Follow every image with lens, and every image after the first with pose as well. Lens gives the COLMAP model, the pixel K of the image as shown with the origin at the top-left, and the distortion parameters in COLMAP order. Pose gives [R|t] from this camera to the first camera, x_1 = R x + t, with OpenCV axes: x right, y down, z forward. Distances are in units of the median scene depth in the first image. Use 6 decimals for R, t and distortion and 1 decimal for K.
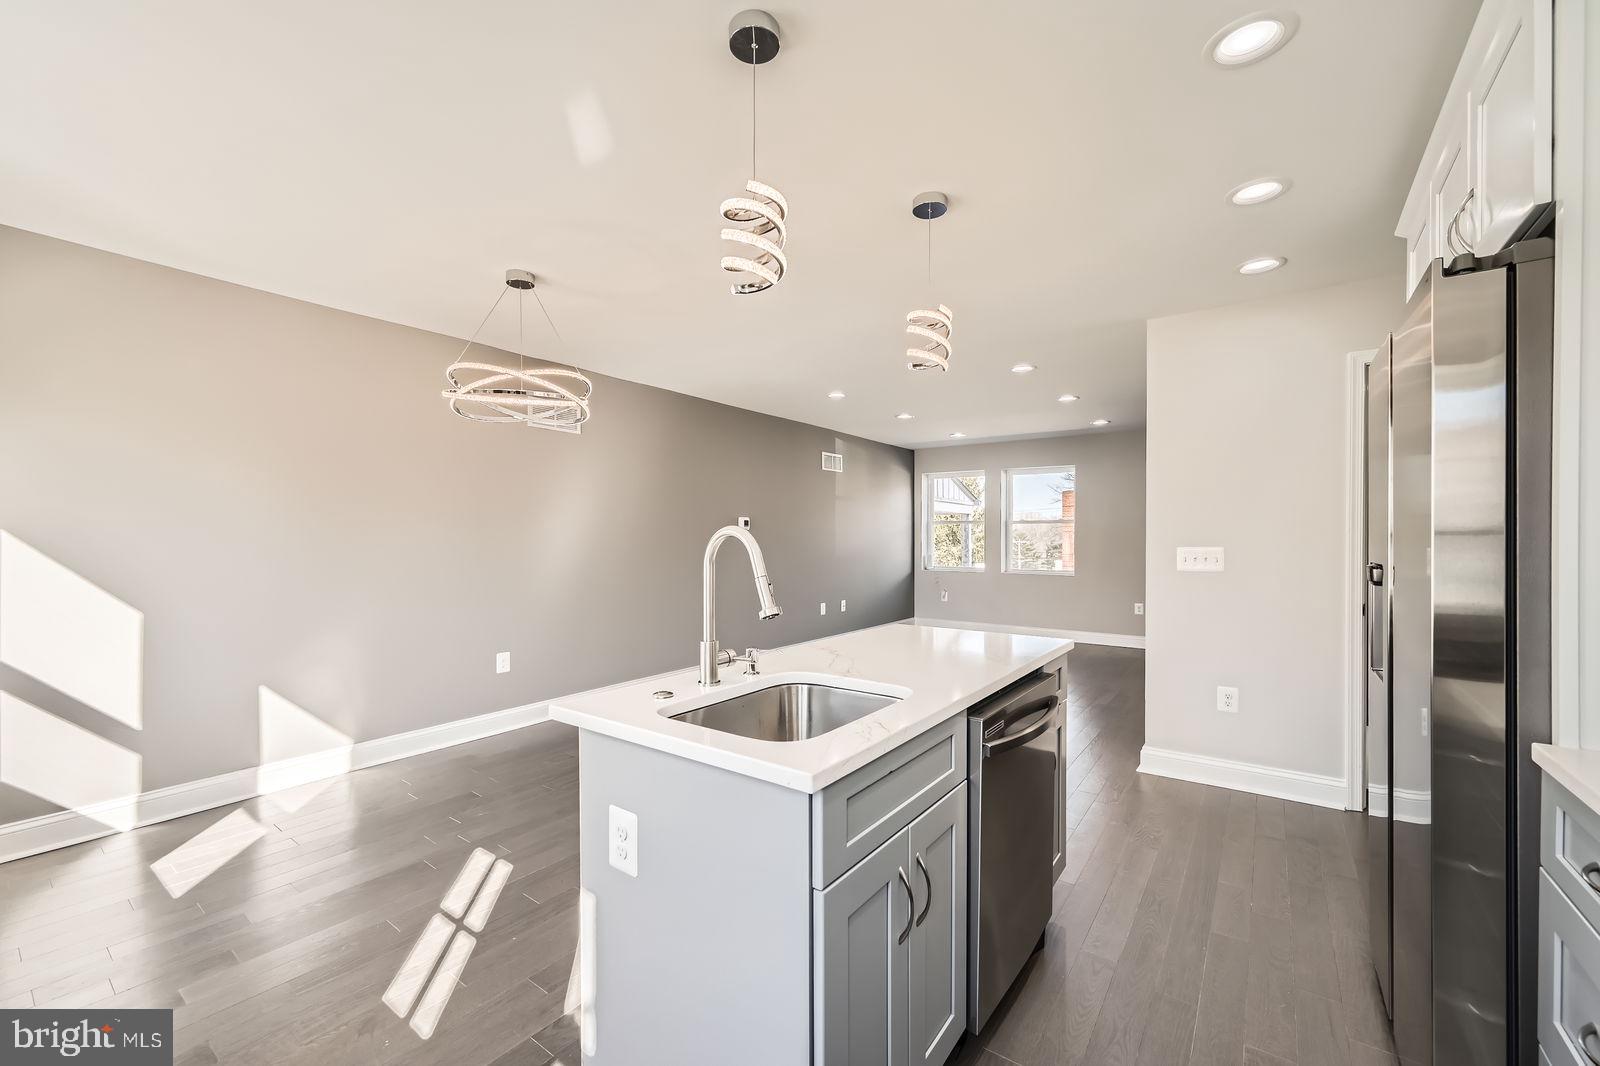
lens RADIAL K [[649.7, 0, 799.9], [0, 649.7, 541.9], [0, 0, 1]] dist [-0.001378, 0.000019]
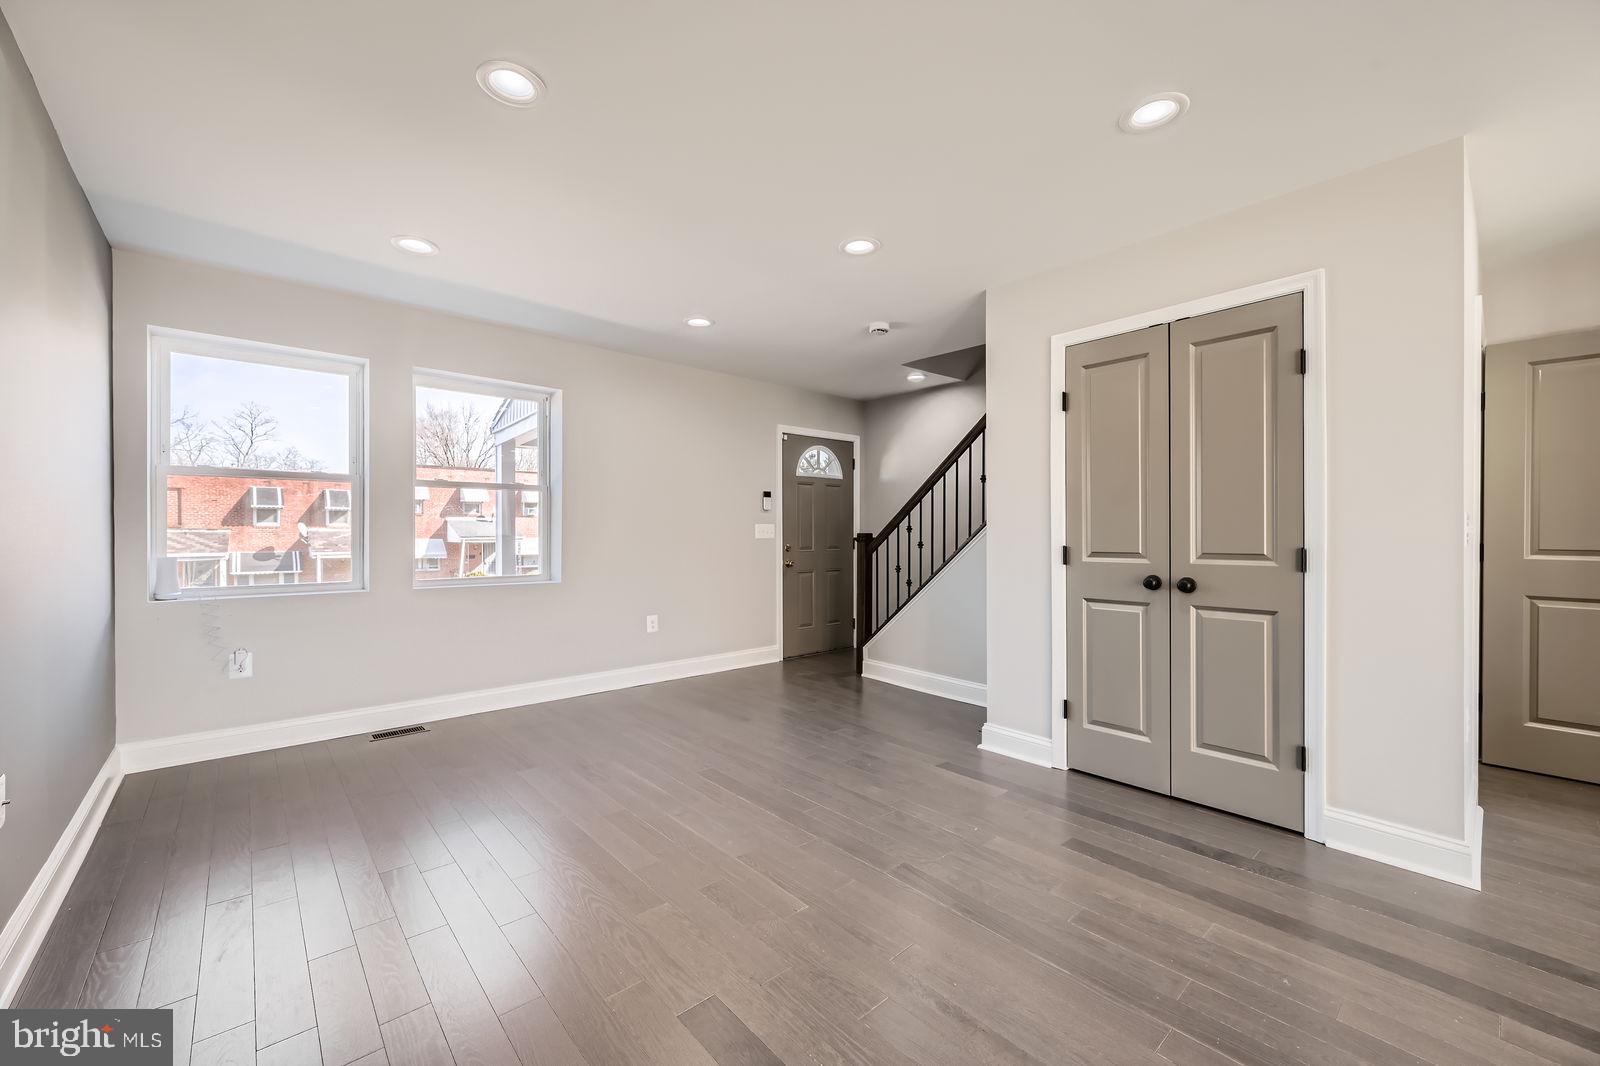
lens RADIAL K [[634.0, 0, 800.0], [0, 634.0, 533.0], [0, 0, 1]] dist [-0.000222, -0.000040]
pose [[0.219255, -0.000046, 0.975668, -0.183002], [0.007316, 0.999972, -0.001597, 0.026696], [-0.975640, 0.007489, 0.219249, 1.563960]]
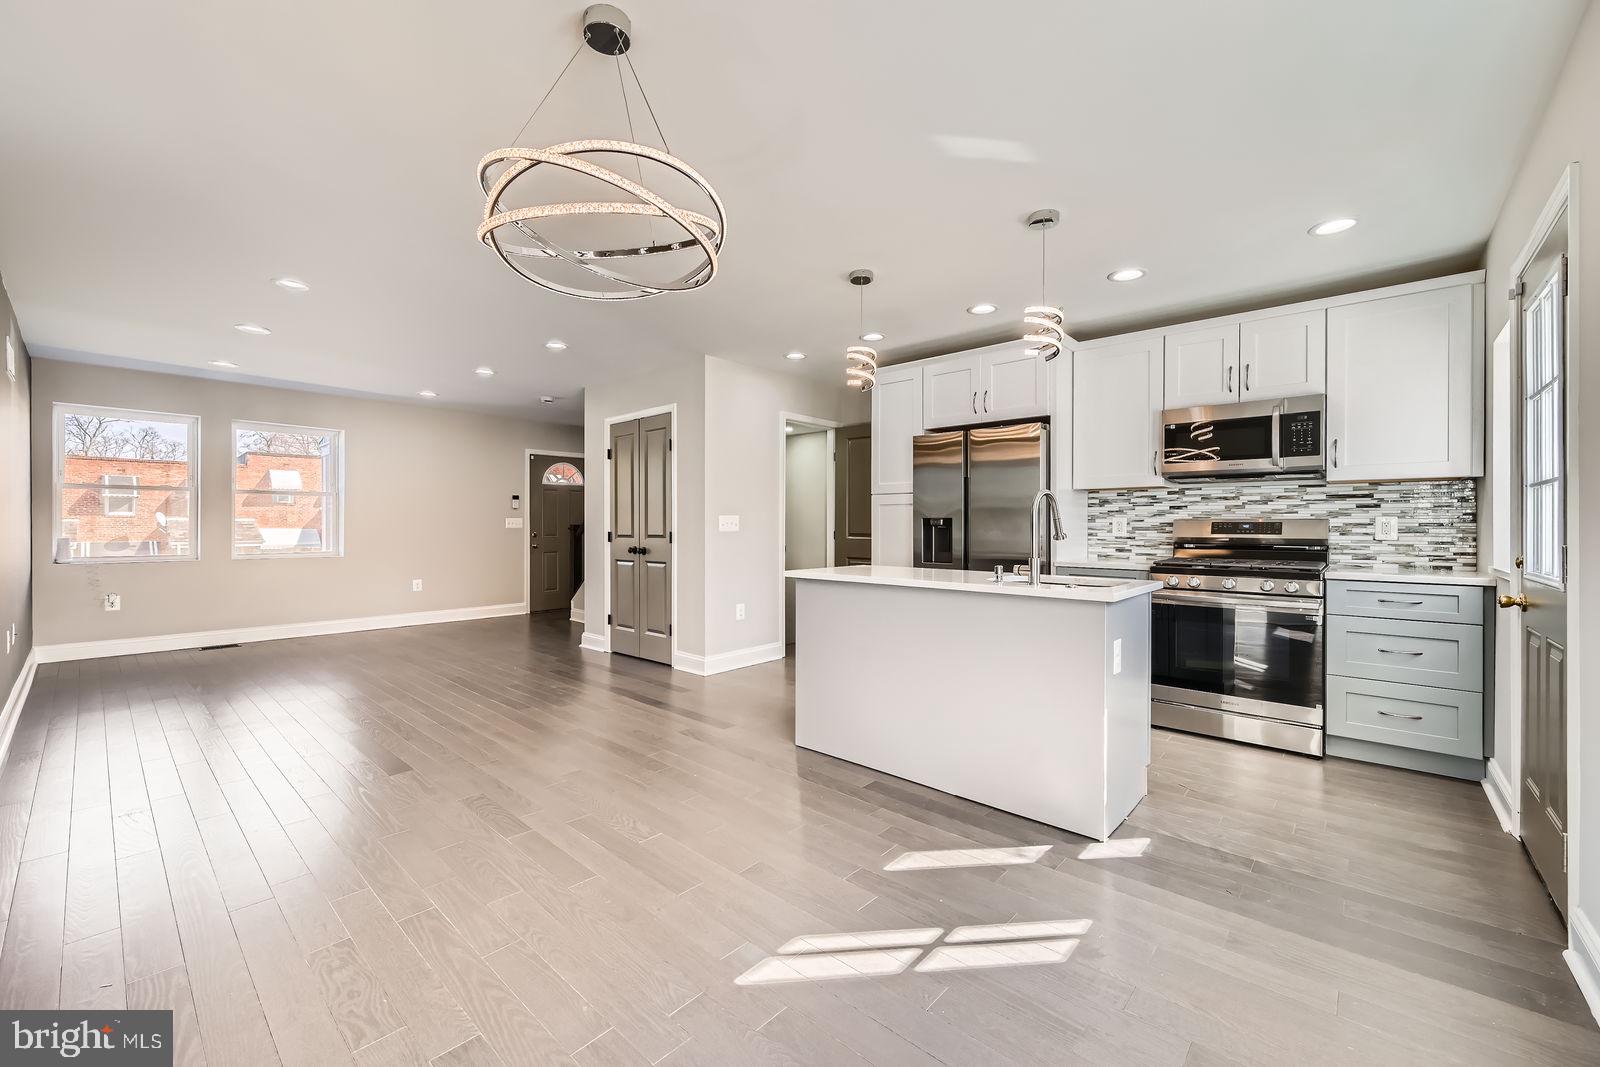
lens RADIAL K [[639.6, 0, 801.1], [0, 639.6, 526.1], [0, 0, 1]] dist [-0.000560, -0.000012]
pose [[0.101535, -0.002878, 0.994828, -0.870844], [0.004876, 0.999985, 0.002396, 0.030063], [-0.994820, 0.004607, 0.101548, 0.694710]]
